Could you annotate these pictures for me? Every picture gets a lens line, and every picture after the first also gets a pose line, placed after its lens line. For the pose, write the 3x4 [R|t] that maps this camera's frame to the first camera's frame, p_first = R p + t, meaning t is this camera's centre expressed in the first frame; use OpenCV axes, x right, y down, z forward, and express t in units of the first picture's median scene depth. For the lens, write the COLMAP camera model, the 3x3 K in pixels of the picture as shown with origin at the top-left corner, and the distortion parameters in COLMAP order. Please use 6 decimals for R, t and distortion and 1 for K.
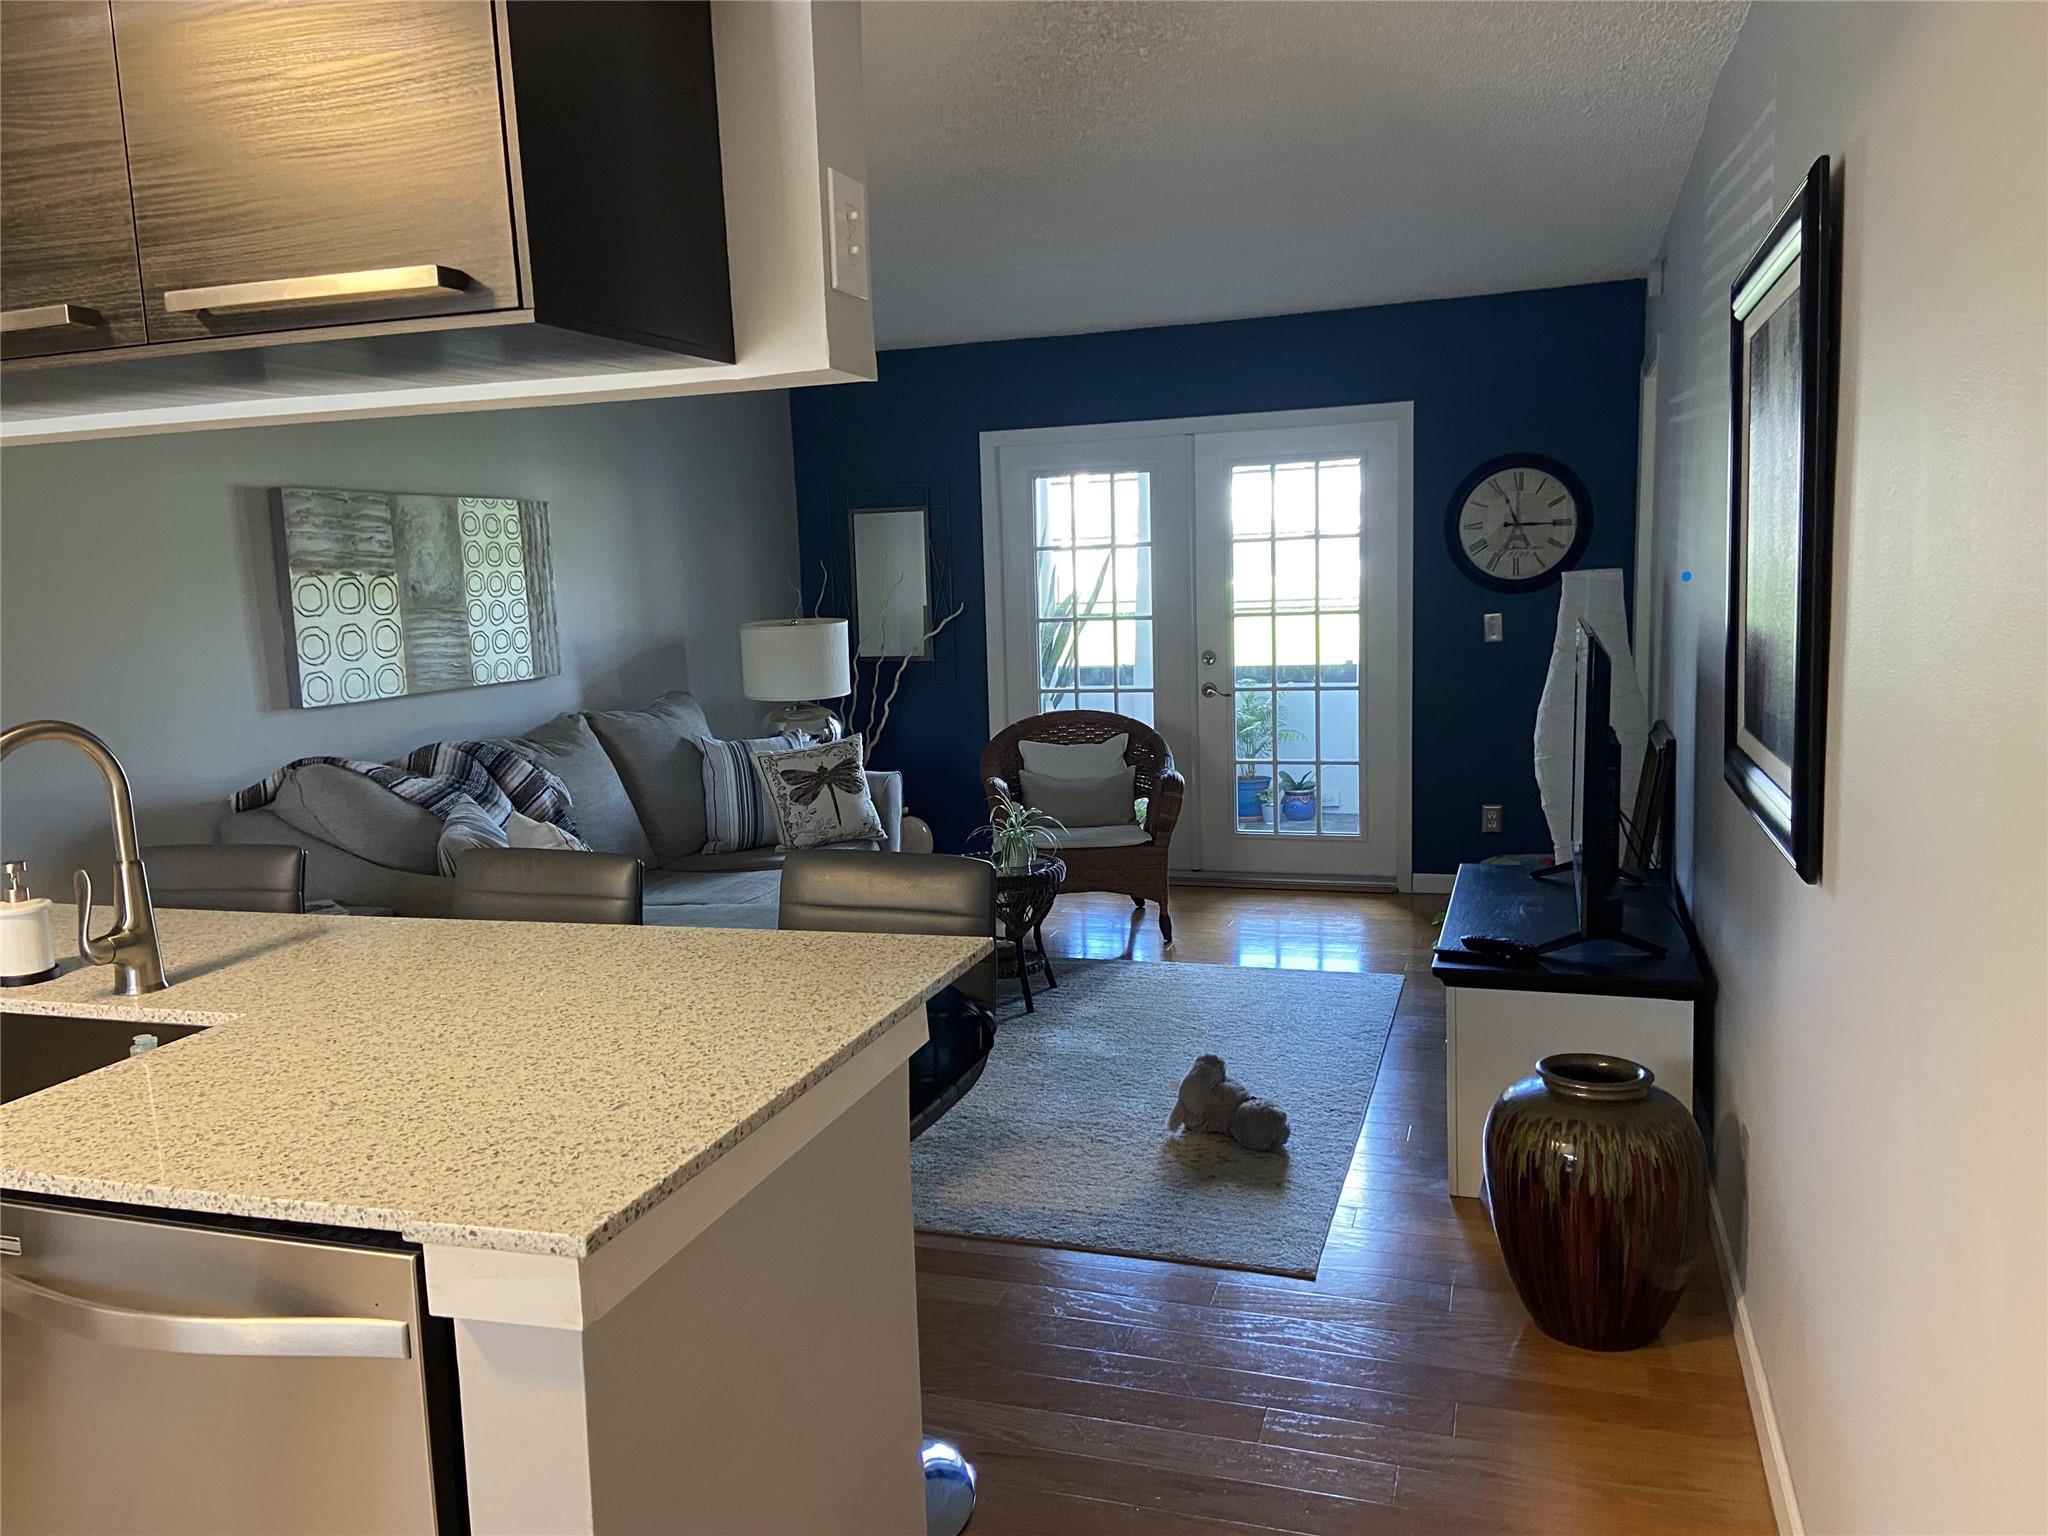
lens RADIAL K [[1549.2, 0, 988.7], [0, 1549.2, 768.5], [0, 0, 1]] dist [0.097254, -0.110909]
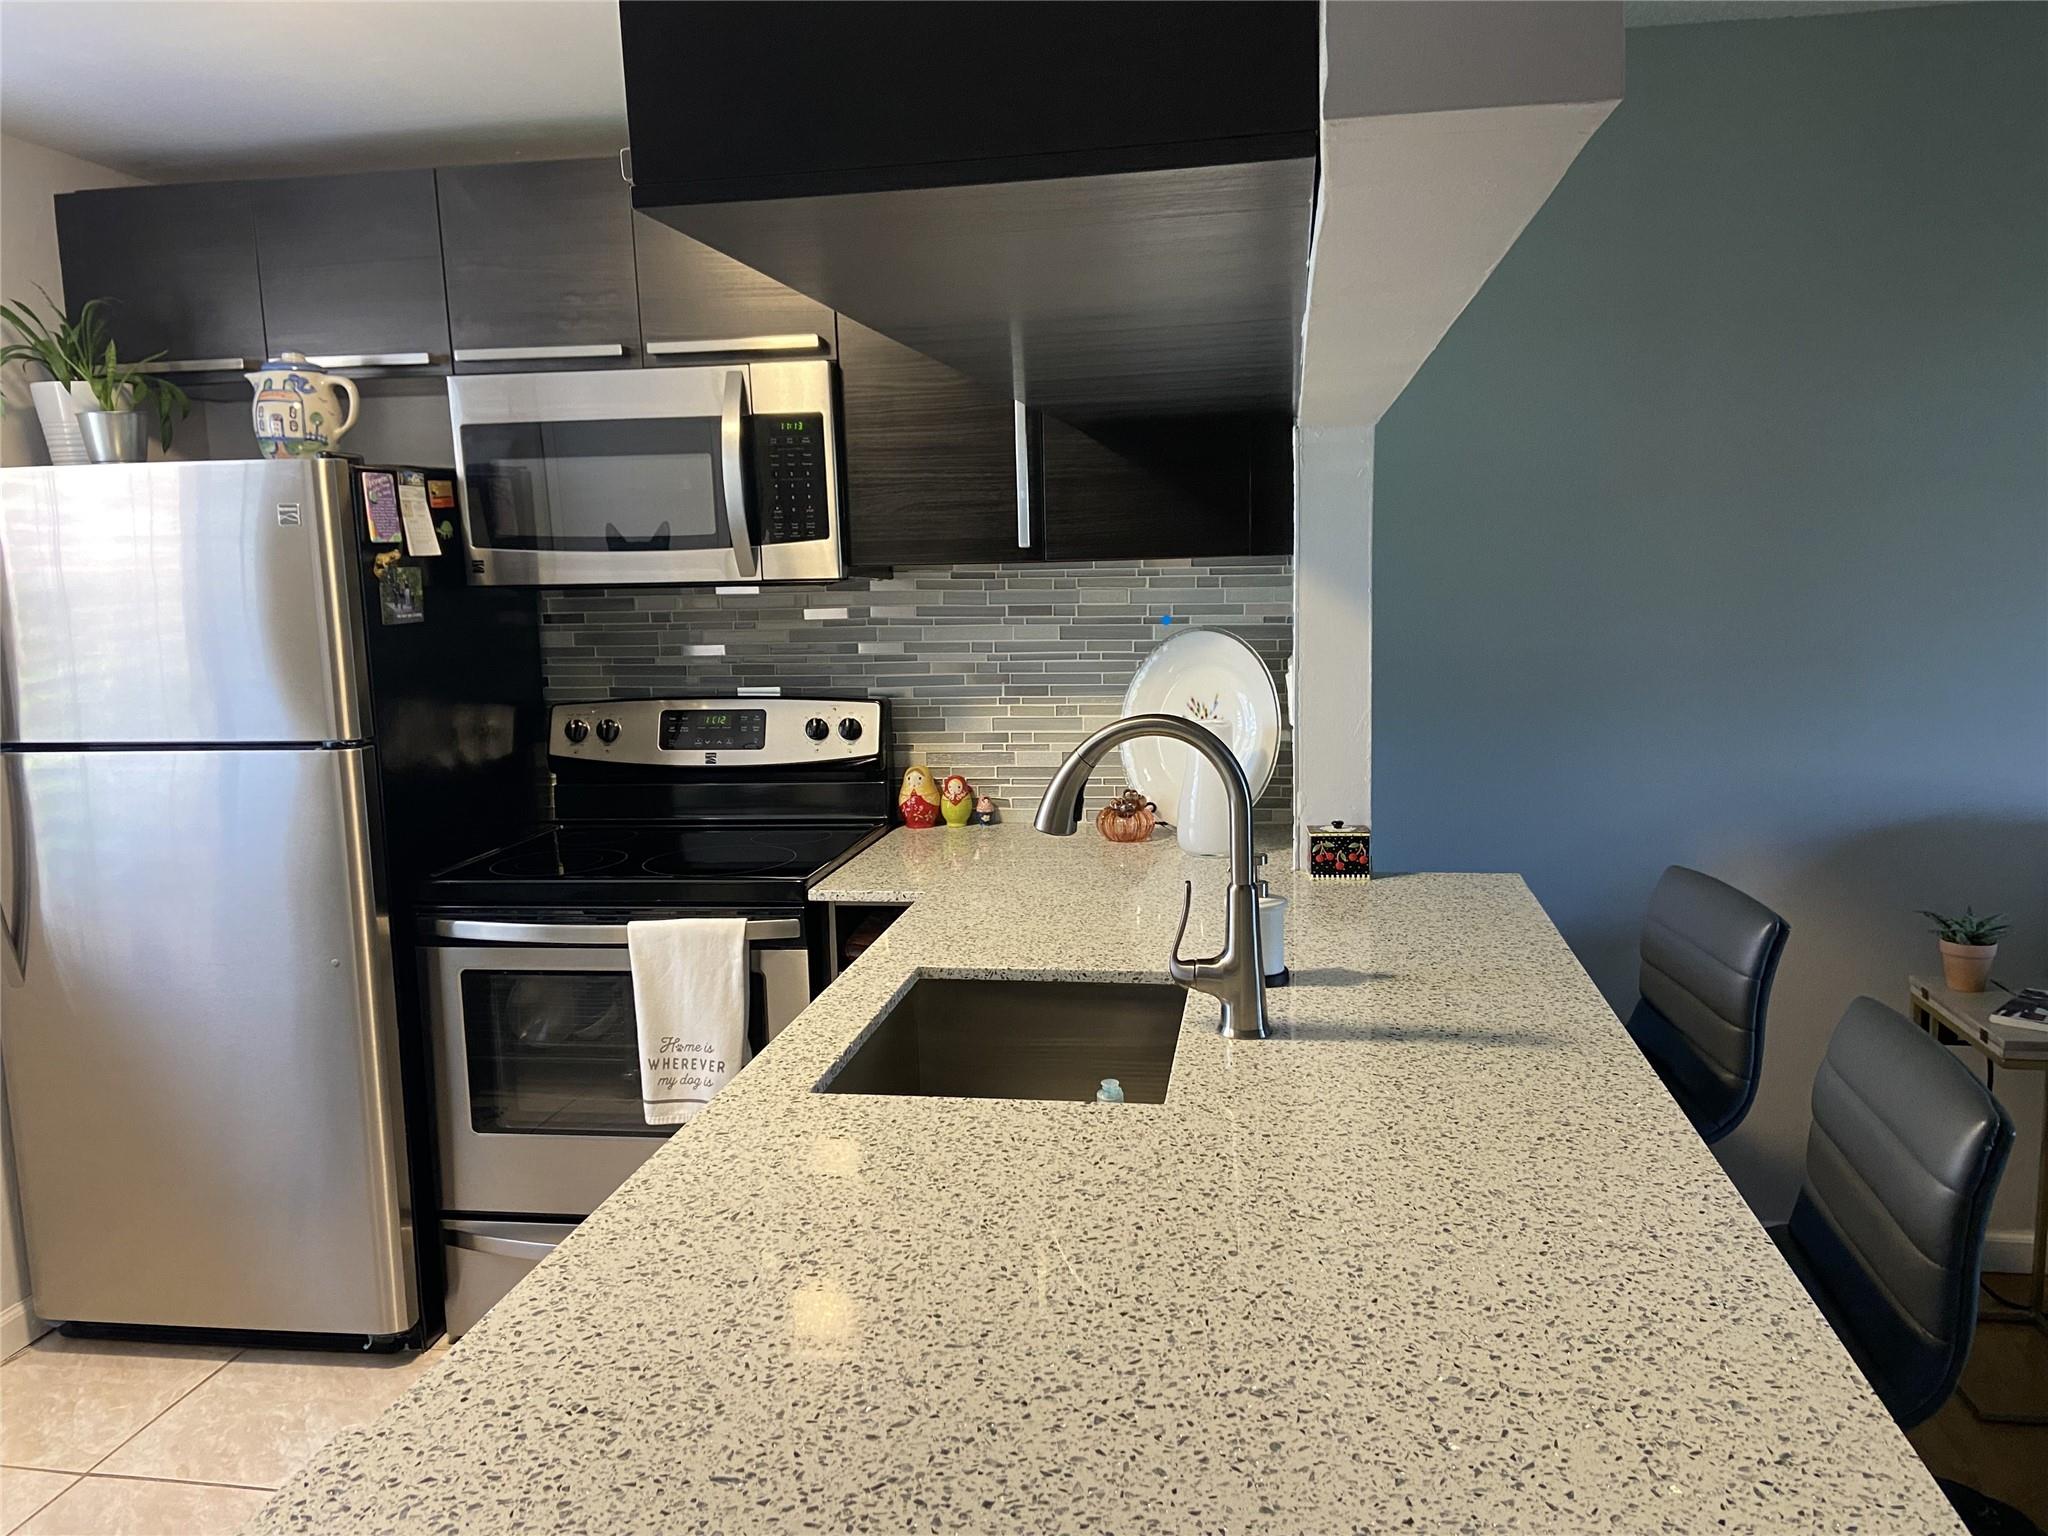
lens RADIAL K [[1549.2, 0, 1024.4], [0, 1549.2, 756.8], [0, 0, 1]] dist [0.097254, -0.110909]
pose [[0.174506, 0.170596, -0.969765, 0.199717], [-0.113367, 0.981809, 0.152314, -0.101296], [0.978108, 0.083360, 0.190671, 0.571376]]
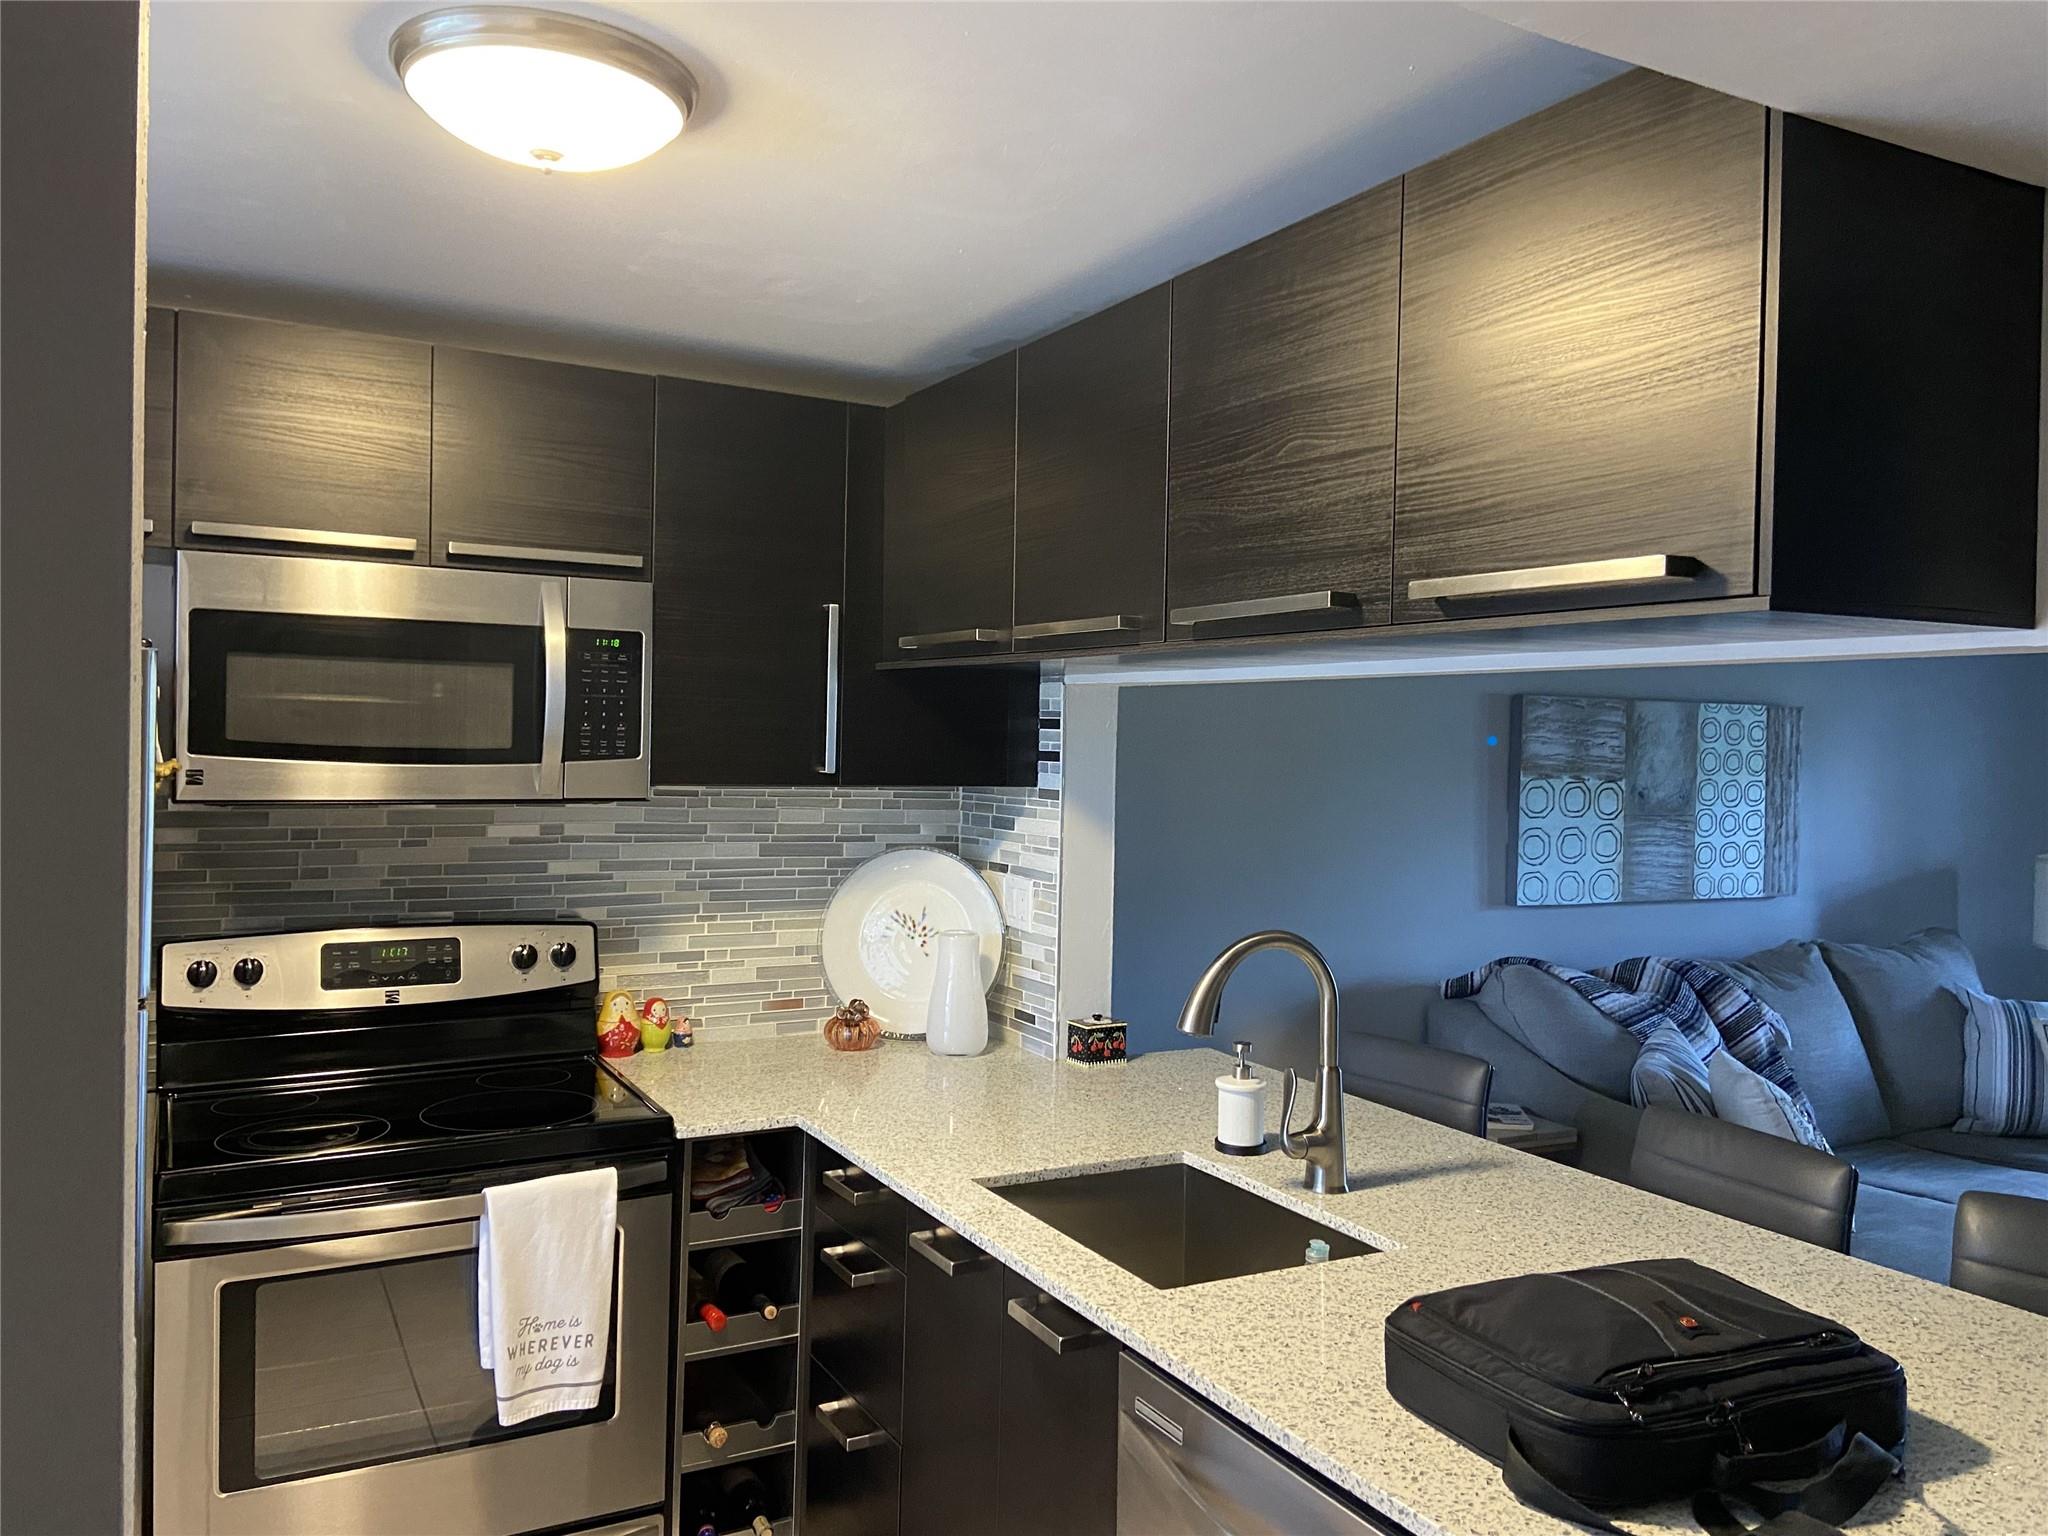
lens RADIAL K [[1549.2, 0, 1025.8], [0, 1549.2, 748.1], [0, 0, 1]] dist [0.097254, -0.110909]
pose [[0.740978, 0.063399, -0.668530, 0.002919], [-0.141572, 0.987907, -0.063227, -0.047921], [0.656436, 0.141495, 0.740993, 0.030272]]
